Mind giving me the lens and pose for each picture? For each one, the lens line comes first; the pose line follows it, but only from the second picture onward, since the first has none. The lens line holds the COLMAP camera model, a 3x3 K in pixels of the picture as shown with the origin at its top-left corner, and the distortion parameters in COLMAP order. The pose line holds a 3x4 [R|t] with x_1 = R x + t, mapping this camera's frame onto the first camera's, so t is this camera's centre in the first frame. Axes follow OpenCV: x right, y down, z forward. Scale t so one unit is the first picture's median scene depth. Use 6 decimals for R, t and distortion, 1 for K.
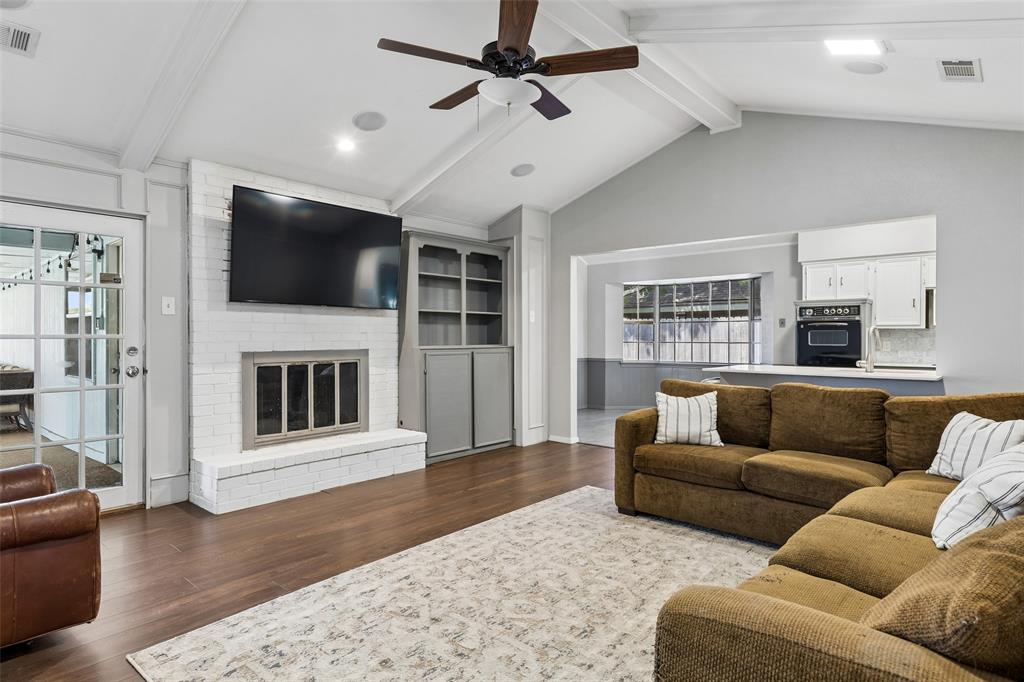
lens RADIAL K [[575.9, 0, 512.0], [0, 575.9, 341.0], [0, 0, 1]] dist [0.013272, -0.000198]
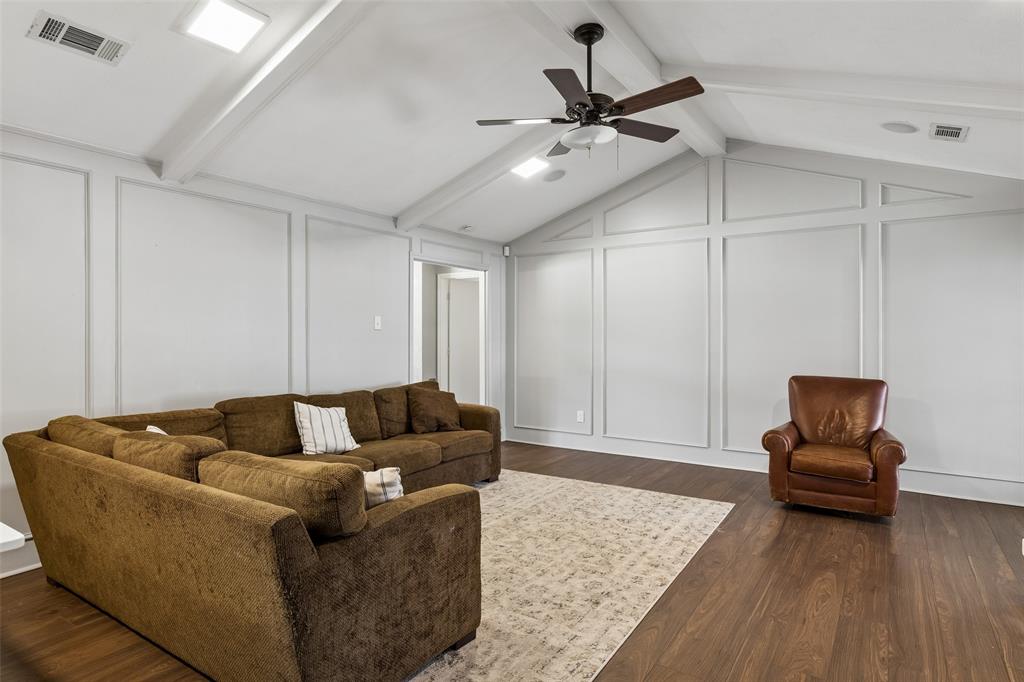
lens RADIAL K [[575.9, 0, 512.0], [0, 575.9, 341.0], [0, 0, 1]] dist [0.013272, -0.000198]
pose [[-0.990613, -0.000759, -0.136691, 0.314976], [-0.002483, 0.999919, 0.012443, -0.051990], [0.136670, 0.012666, -0.990536, 2.219409]]
